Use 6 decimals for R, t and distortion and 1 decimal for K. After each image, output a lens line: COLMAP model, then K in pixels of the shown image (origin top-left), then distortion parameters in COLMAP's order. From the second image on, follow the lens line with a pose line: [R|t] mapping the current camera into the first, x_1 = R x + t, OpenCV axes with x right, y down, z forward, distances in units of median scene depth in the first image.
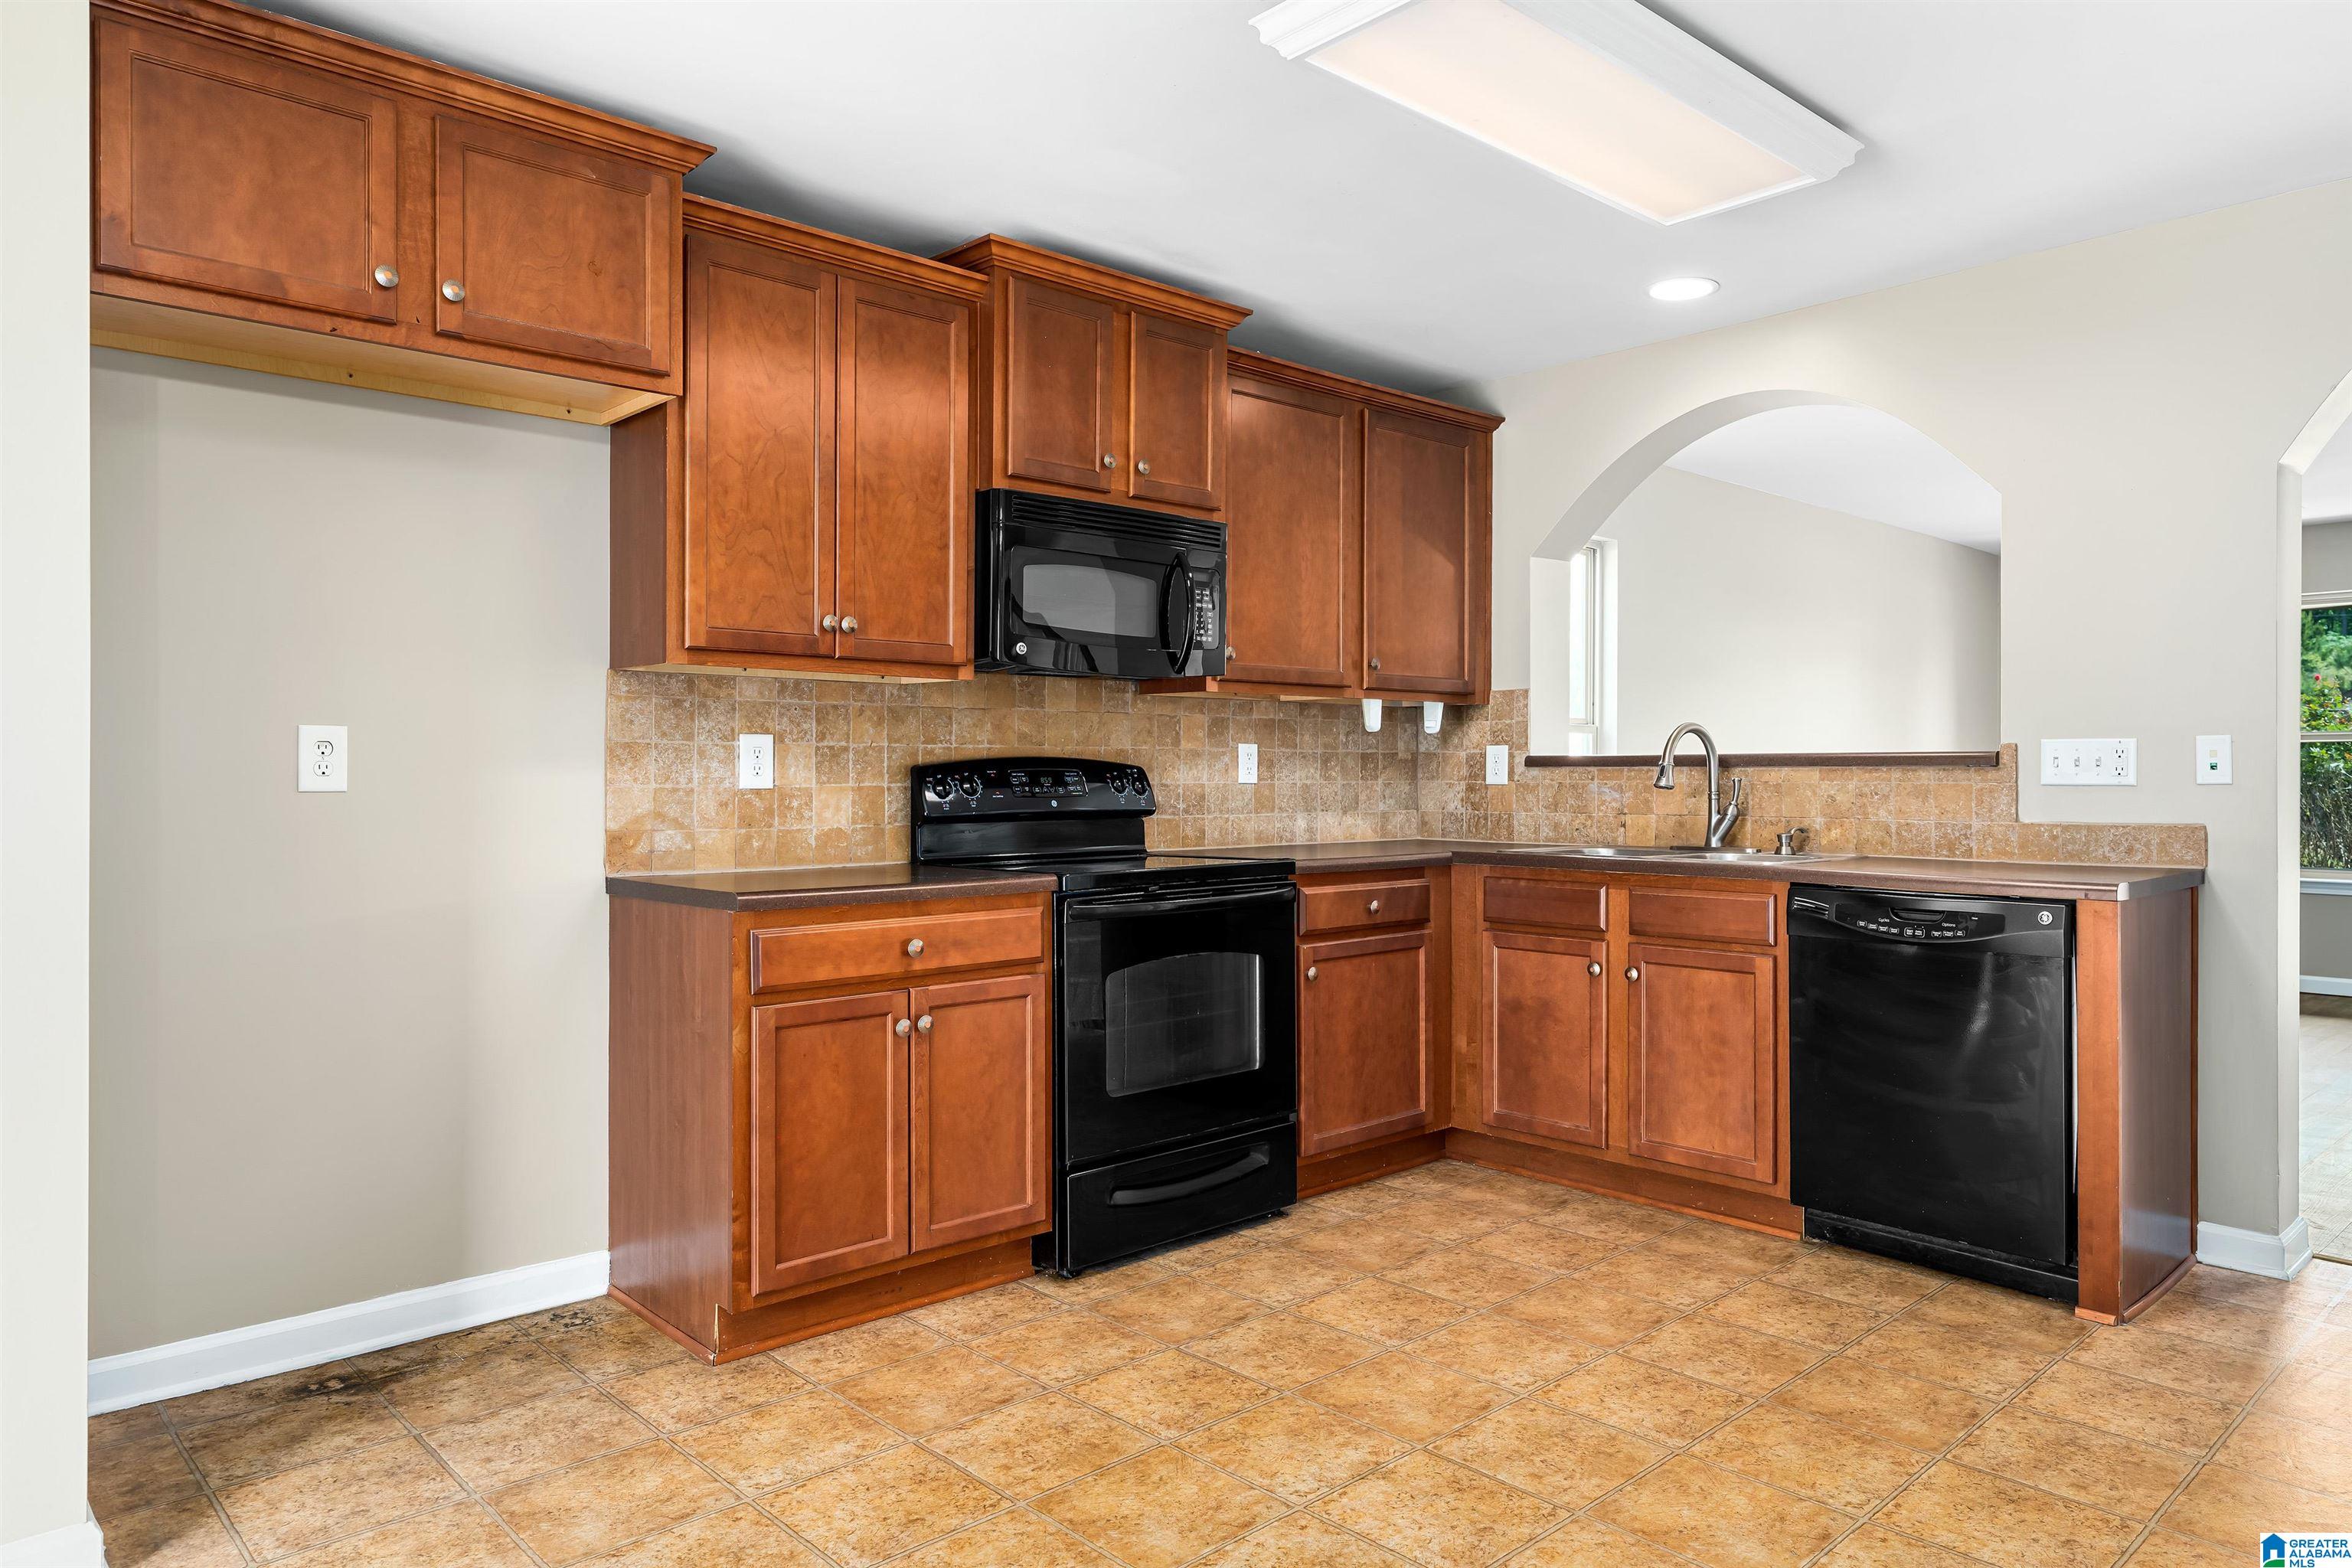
lens RADIAL K [[1508.8, 0, 1167.2], [0, 1508.8, 777.1], [0, 0, 1]] dist [0.025670, -0.001554]
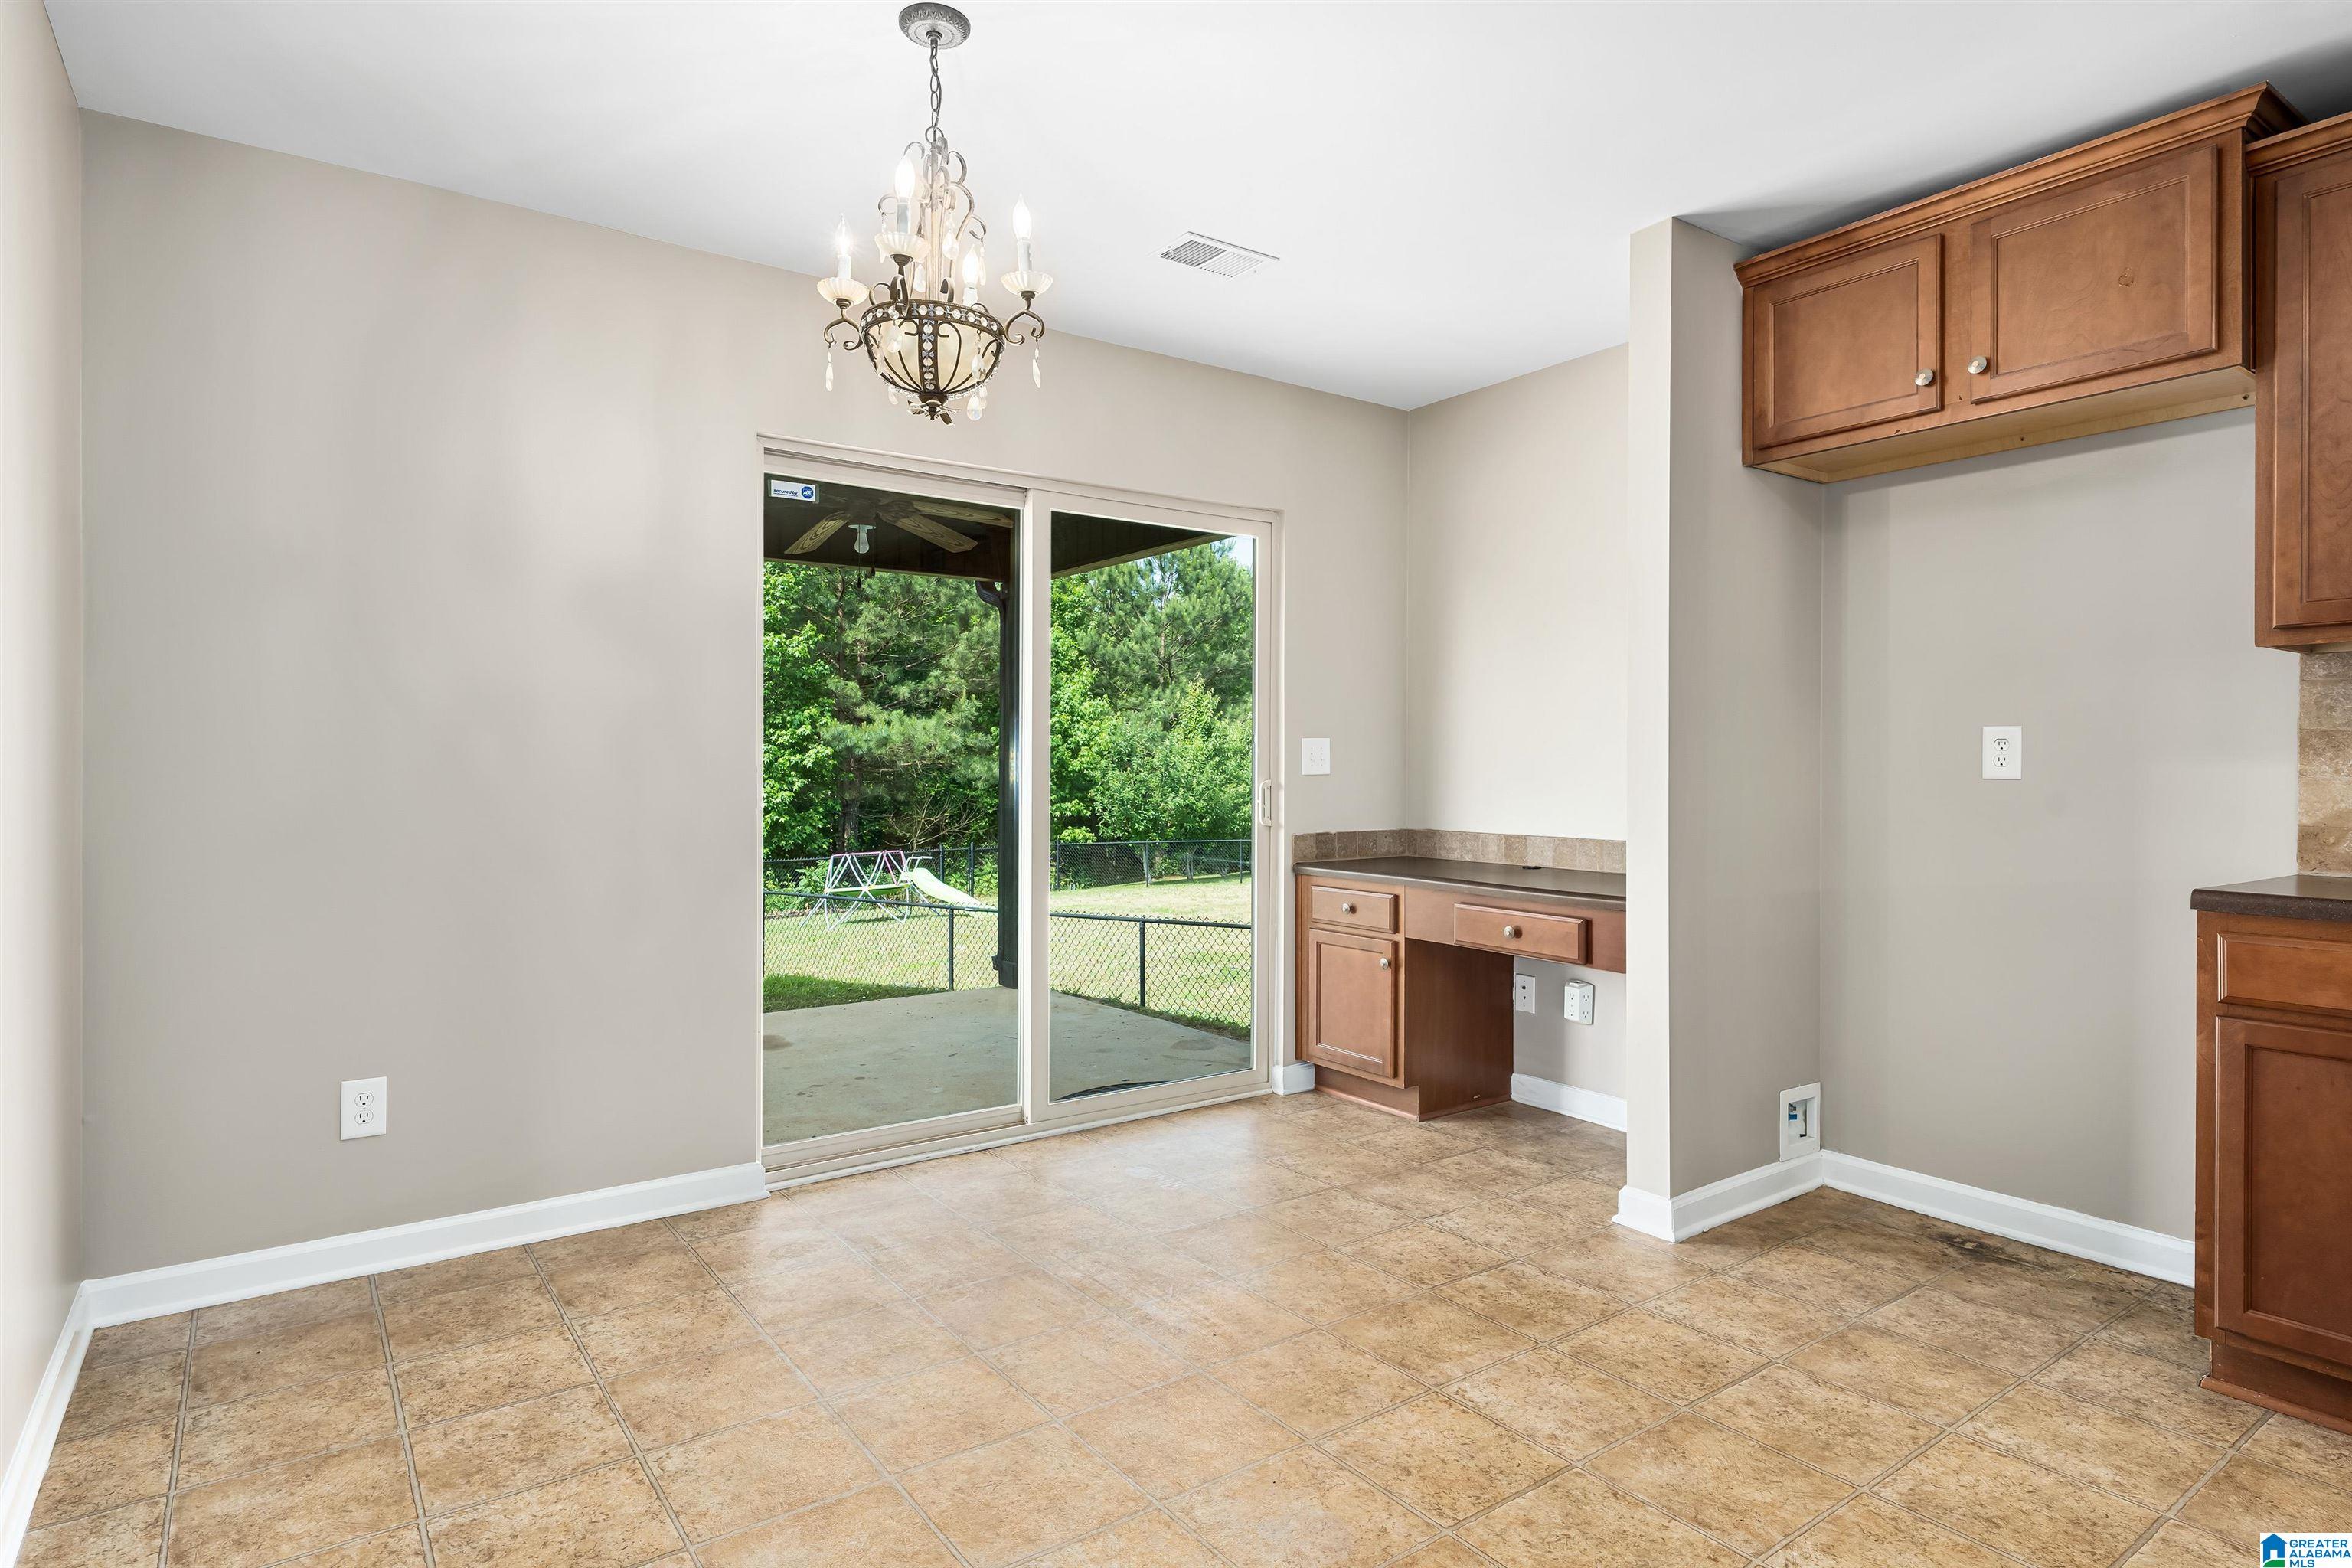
lens RADIAL K [[1261.3, 0, 1173.6], [0, 1261.3, 772.0], [0, 0, 1]] dist [-0.001203, 0.000249]
pose [[-0.121124, 0.001947, -0.992635, 0.571227], [-0.006505, 0.999975, 0.002755, 0.005401], [0.992616, 0.006791, -0.121109, 0.462900]]
